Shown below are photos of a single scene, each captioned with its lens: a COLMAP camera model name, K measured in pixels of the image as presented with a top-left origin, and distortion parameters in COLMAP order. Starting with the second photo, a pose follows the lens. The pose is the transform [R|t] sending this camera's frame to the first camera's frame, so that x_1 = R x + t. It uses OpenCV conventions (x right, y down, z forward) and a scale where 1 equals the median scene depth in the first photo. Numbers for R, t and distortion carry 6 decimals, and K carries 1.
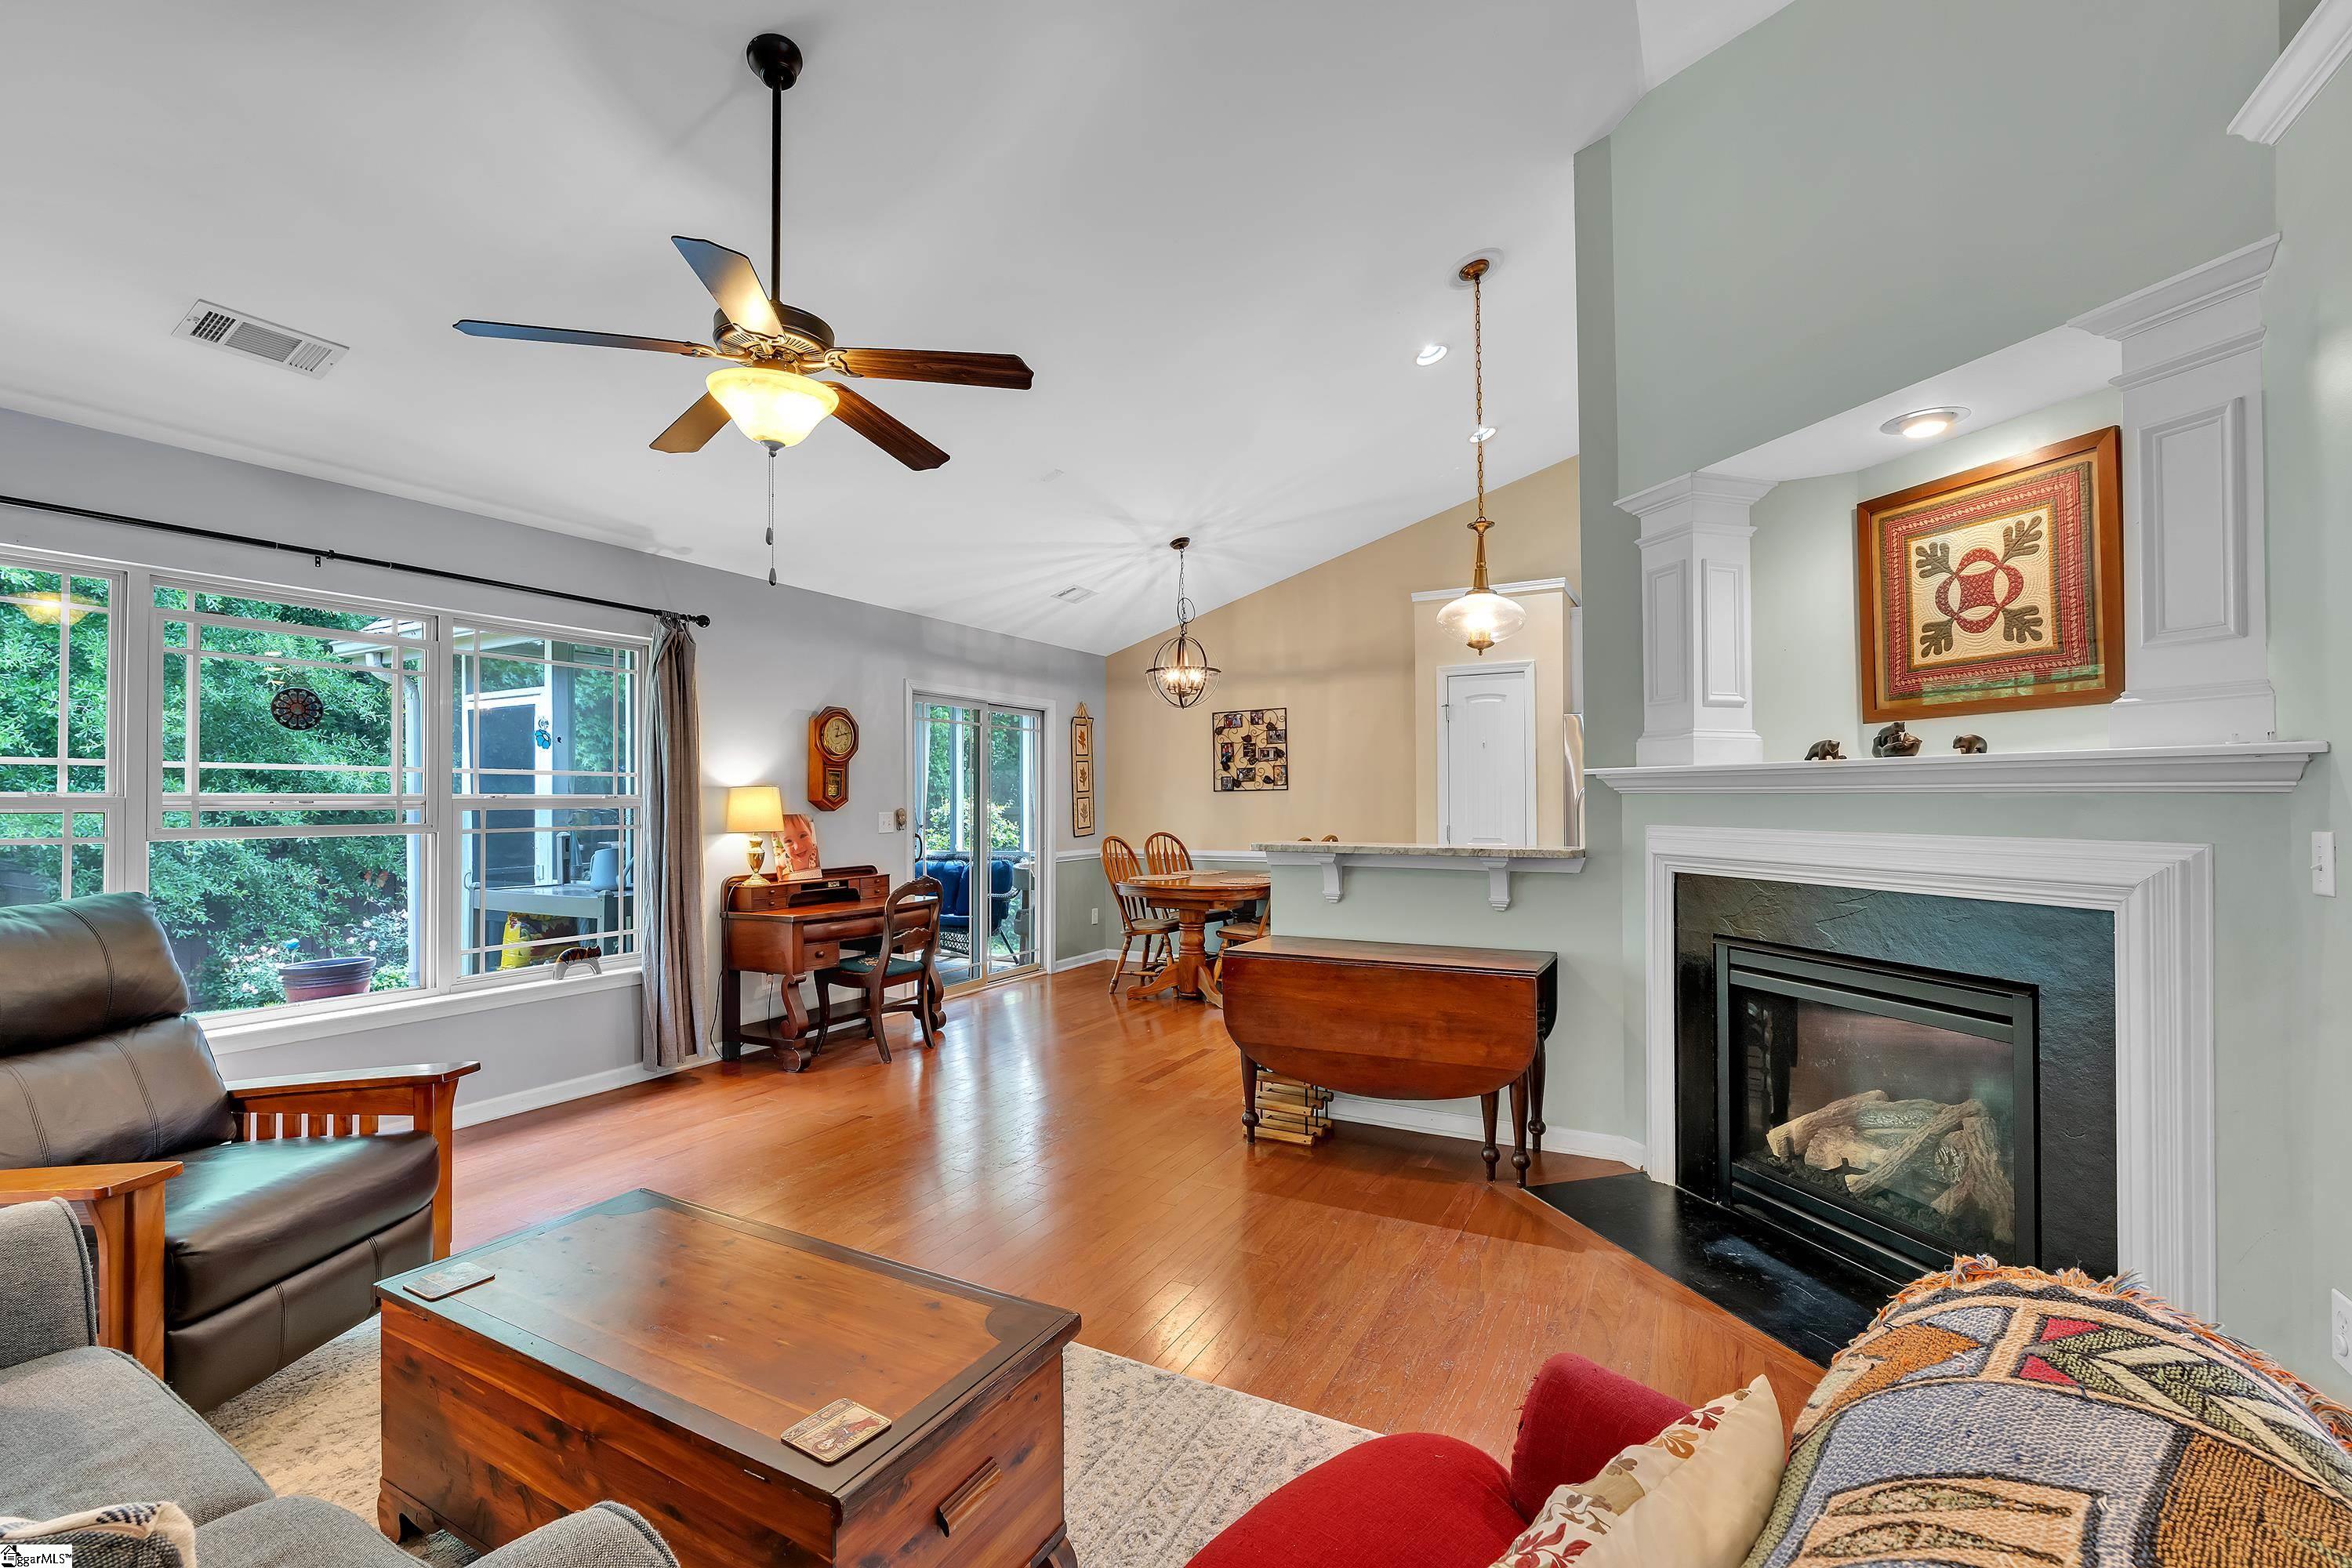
lens RADIAL K [[1026.6, 0, 1156.2], [0, 1026.6, 780.6], [0, 0, 1]] dist [-0.002424, -0.000254]
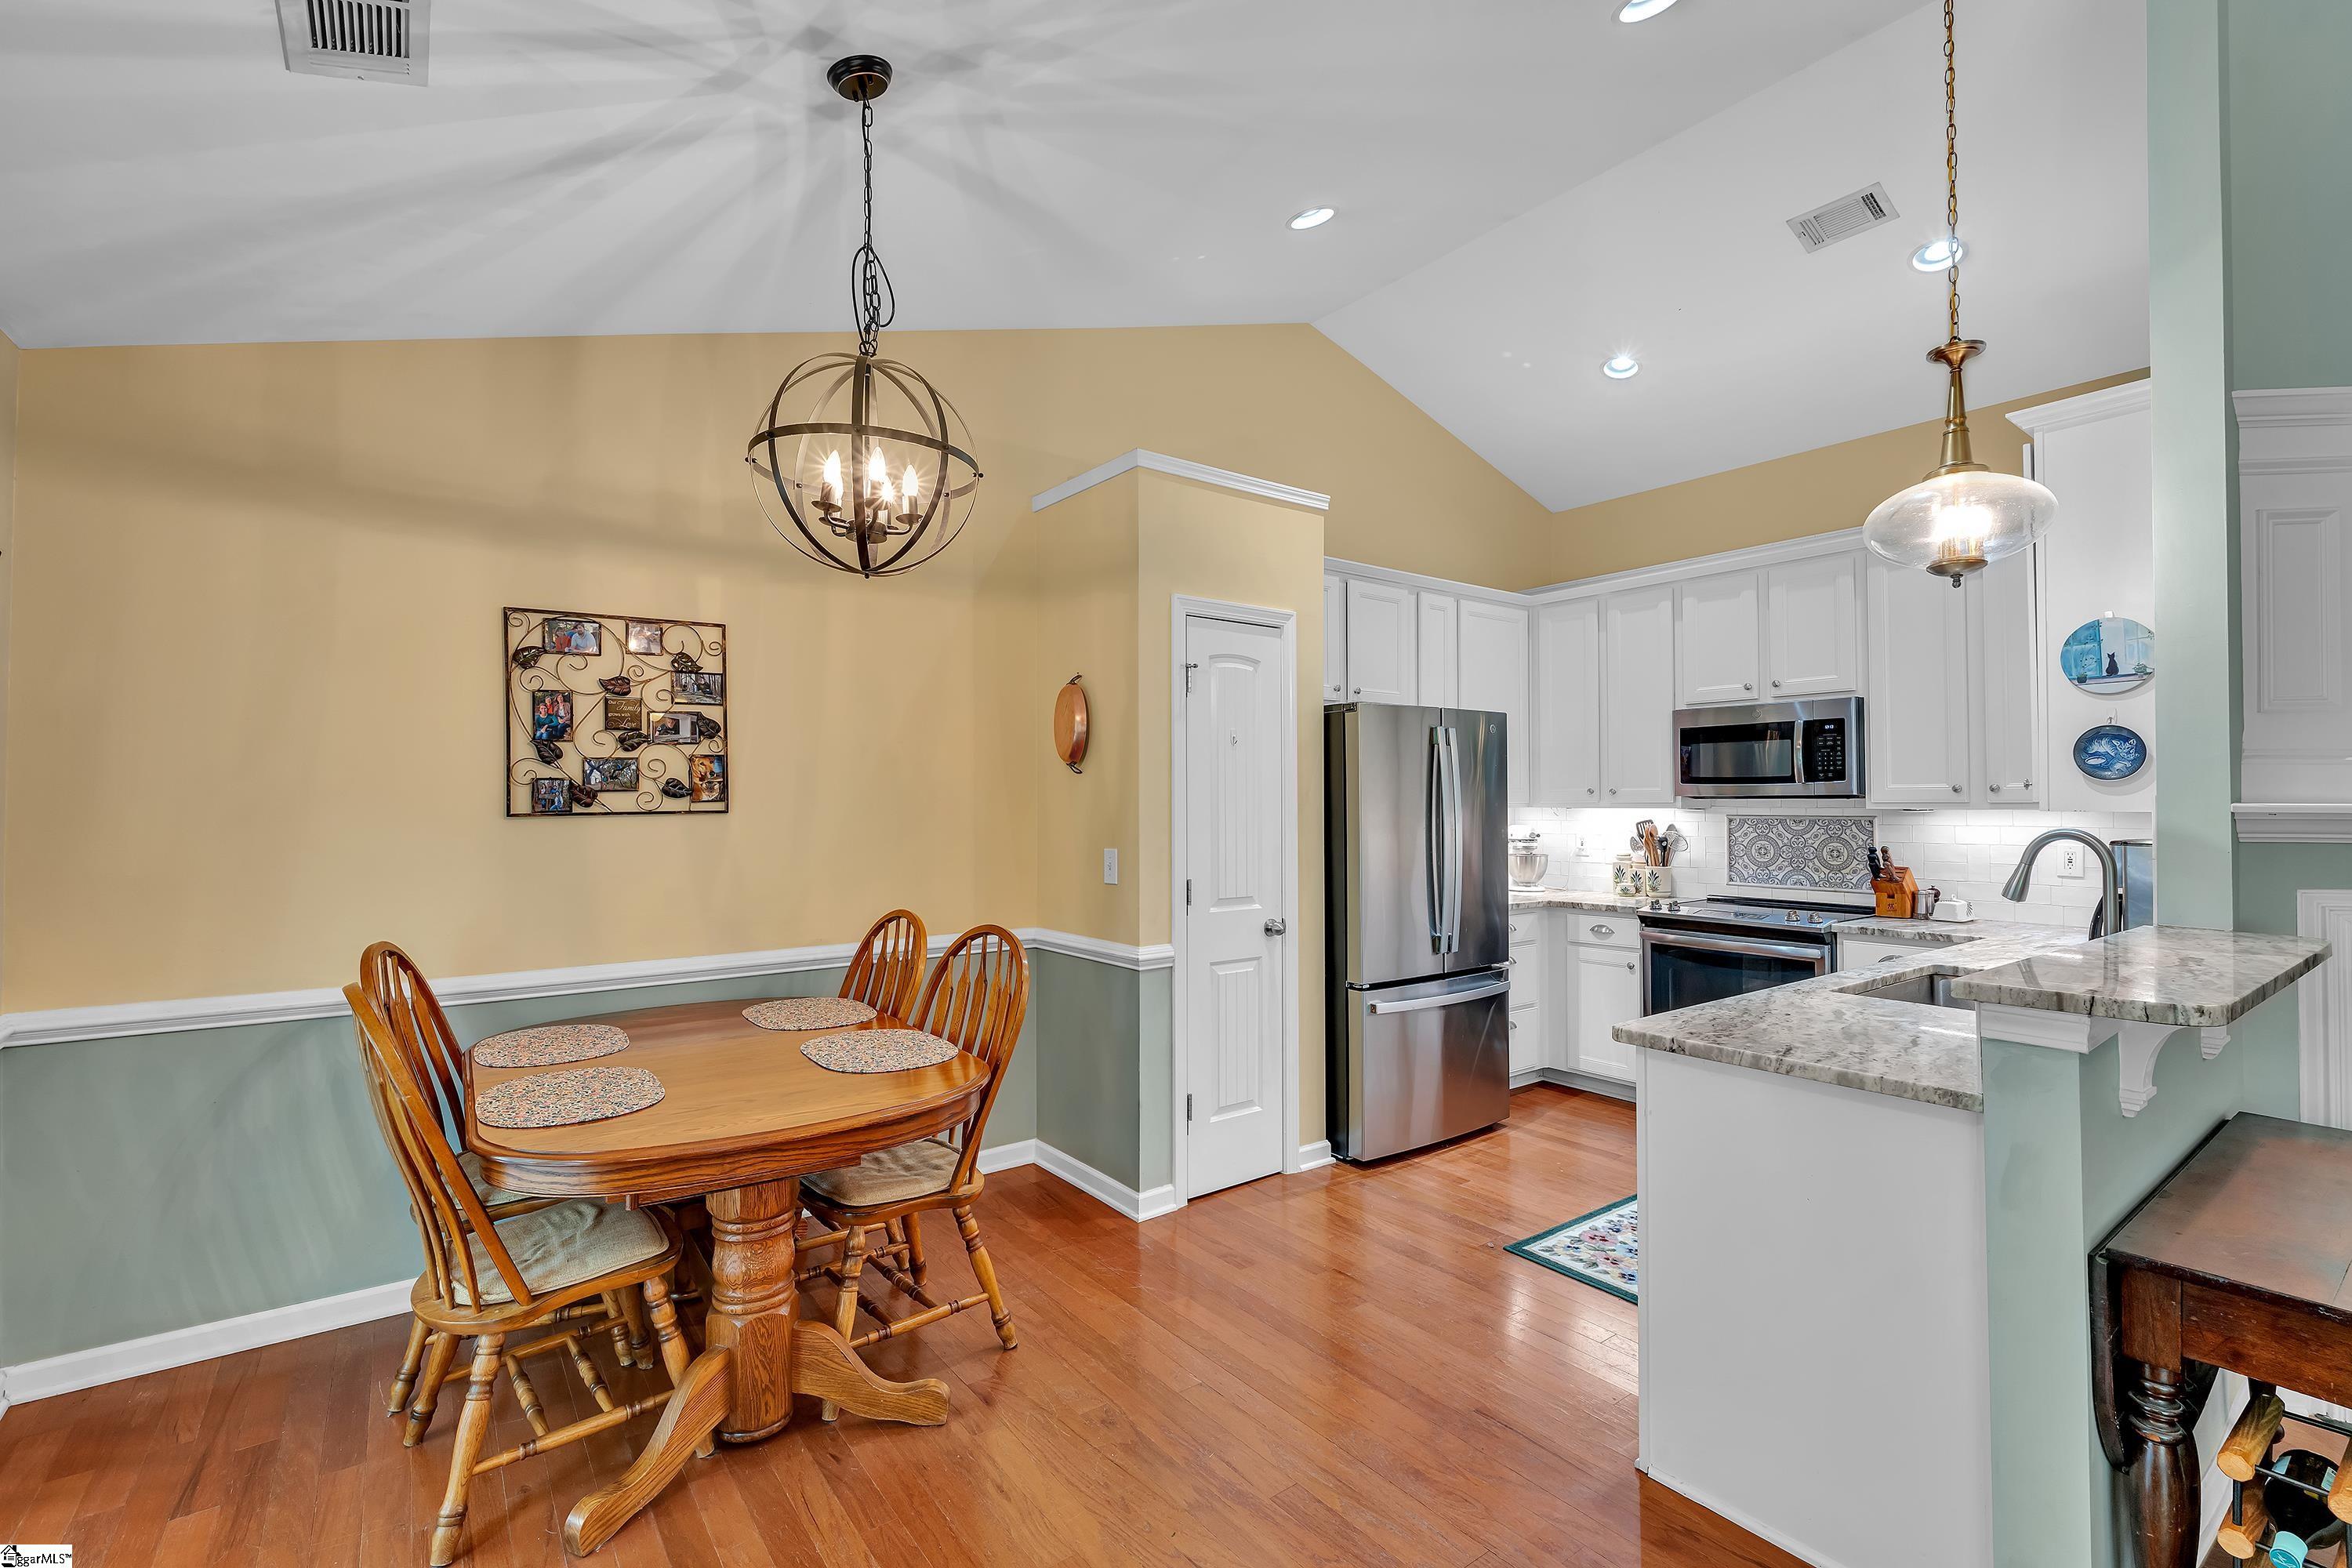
lens RADIAL K [[1039.2, 0, 1174.7], [0, 1039.2, 786.4], [0, 0, 1]] dist [-0.003265, -0.000147]
pose [[0.408665, 0.019290, 0.912481, -0.464286], [-0.019866, 0.999728, -0.012237, -0.001594], [-0.912468, -0.013126, 0.408937, 1.507159]]
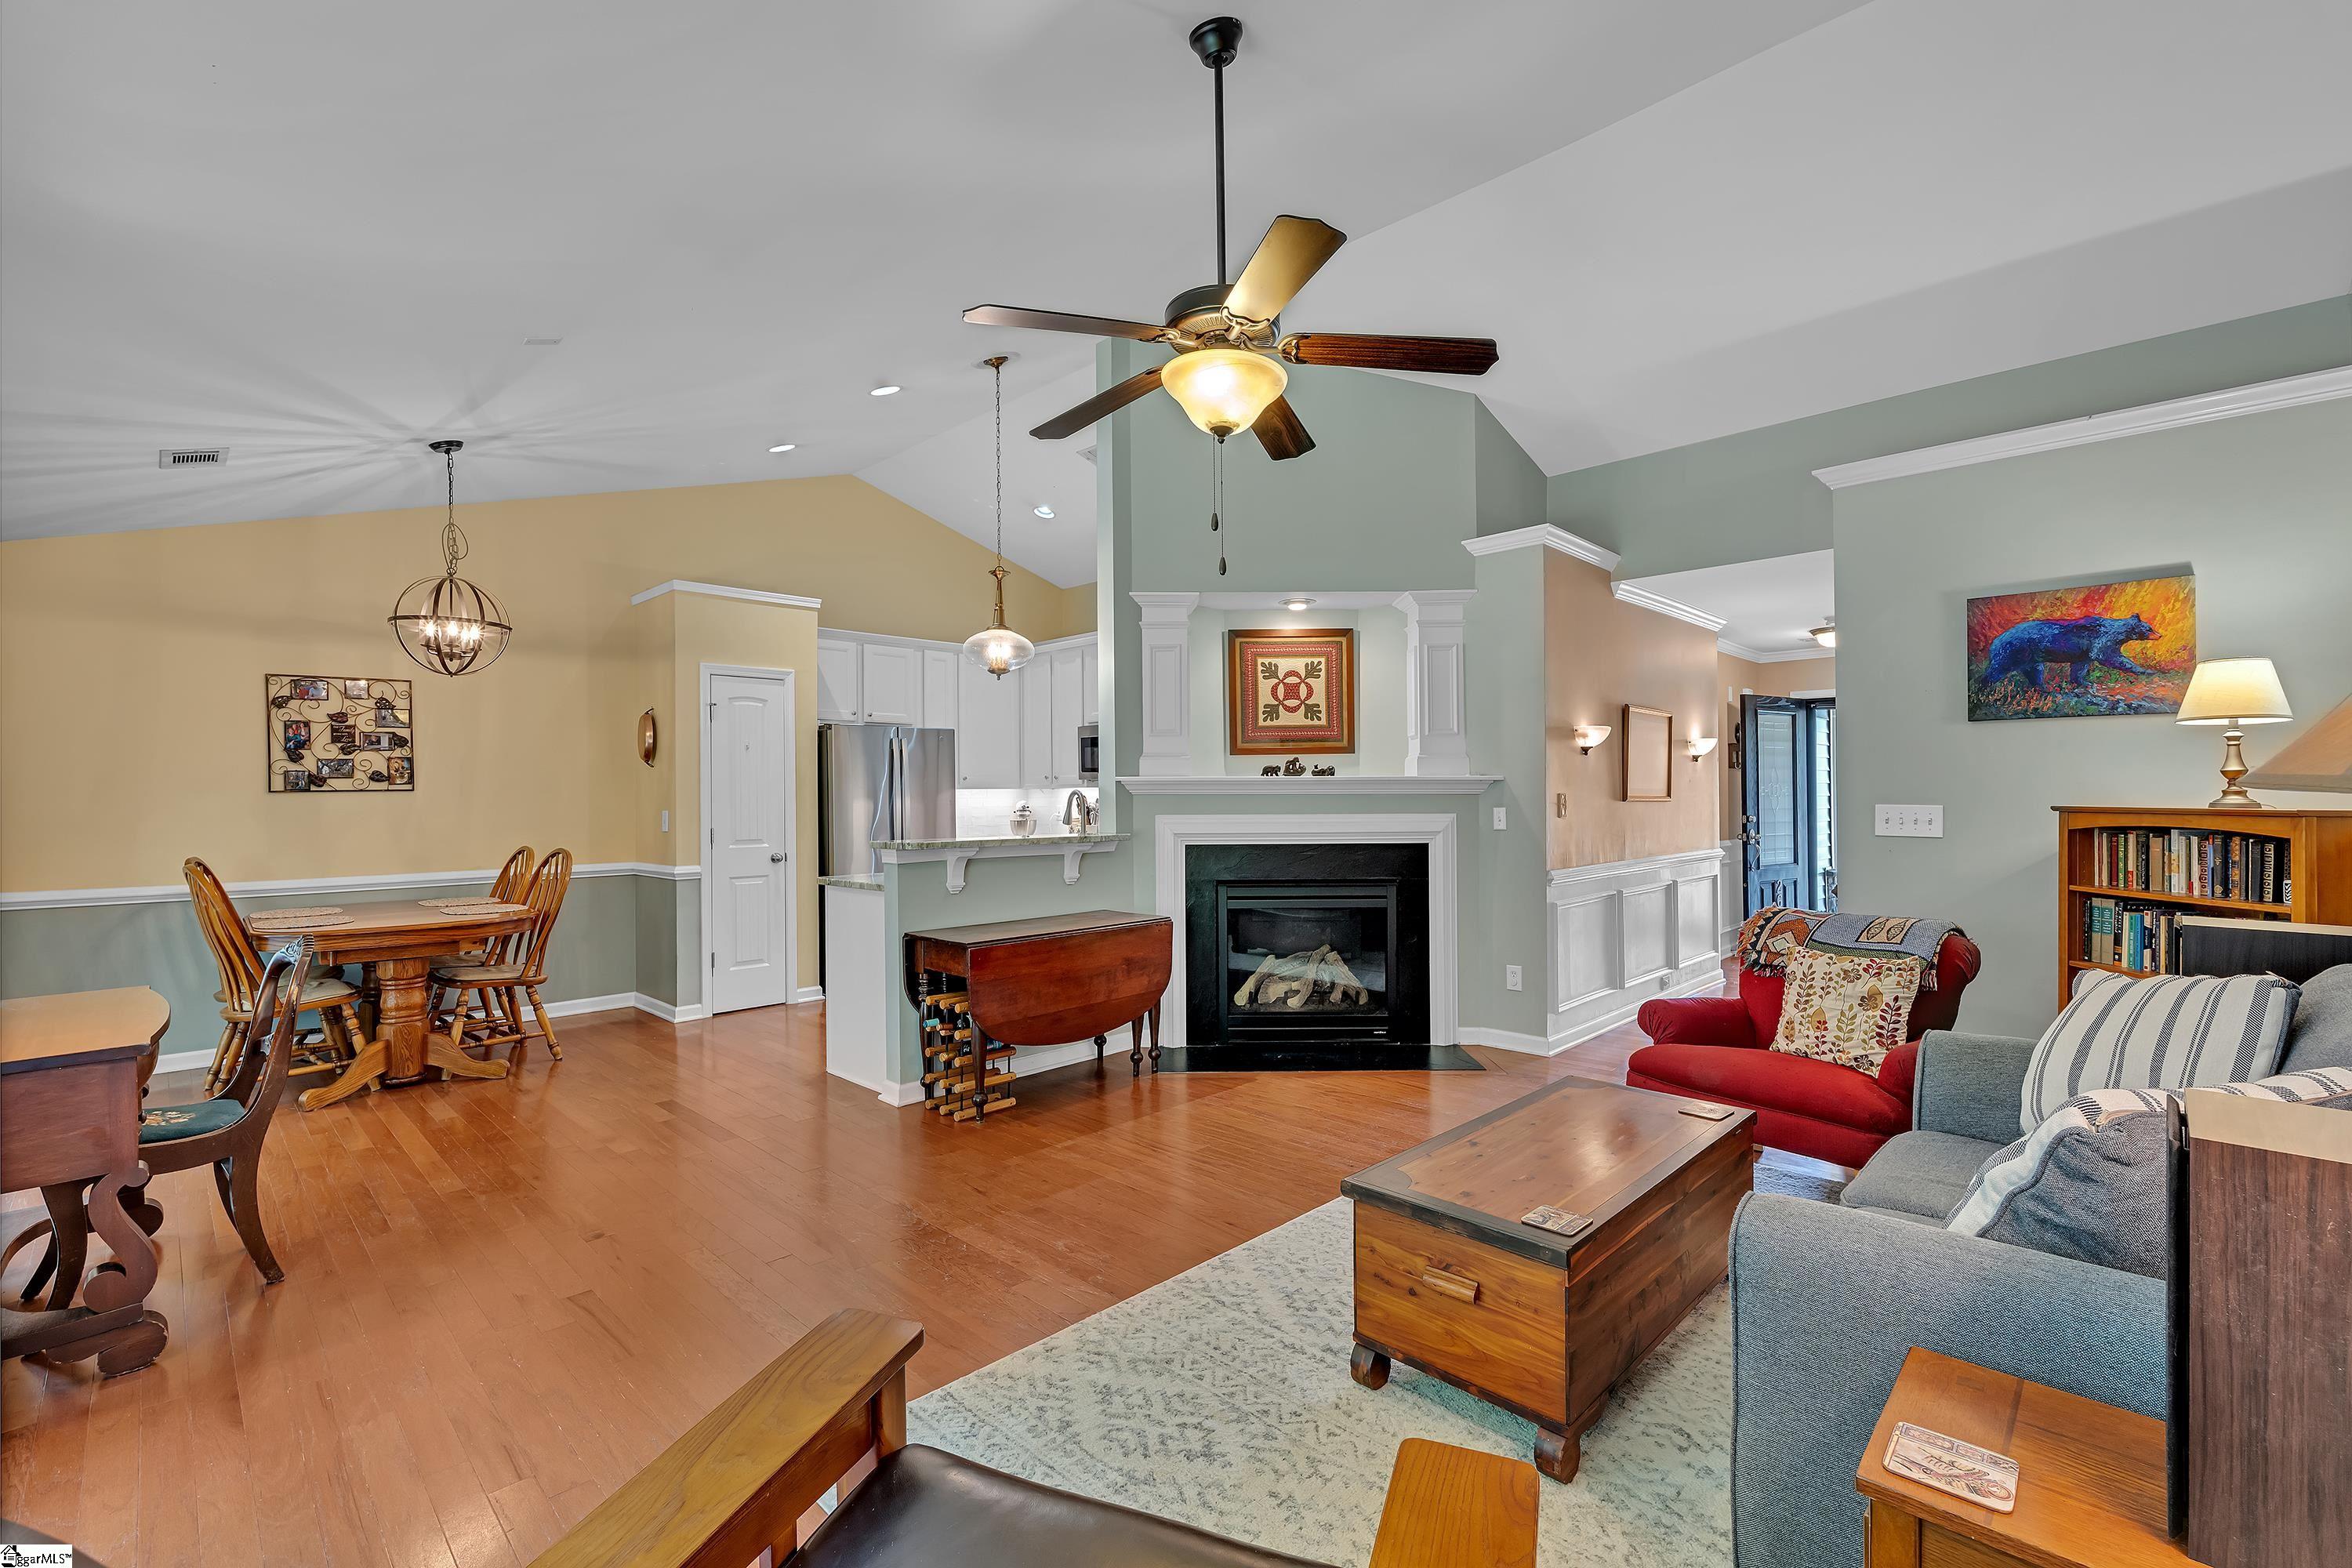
lens RADIAL K [[1038.5, 0, 1183.5], [0, 1038.5, 785.4], [0, 0, 1]] dist [-0.002337, -0.000111]
pose [[0.268429, 0.015138, 0.963180, -1.049156], [-0.011210, 0.999858, -0.012591, 0.019297], [-0.963234, -0.007417, 0.268561, 0.601322]]
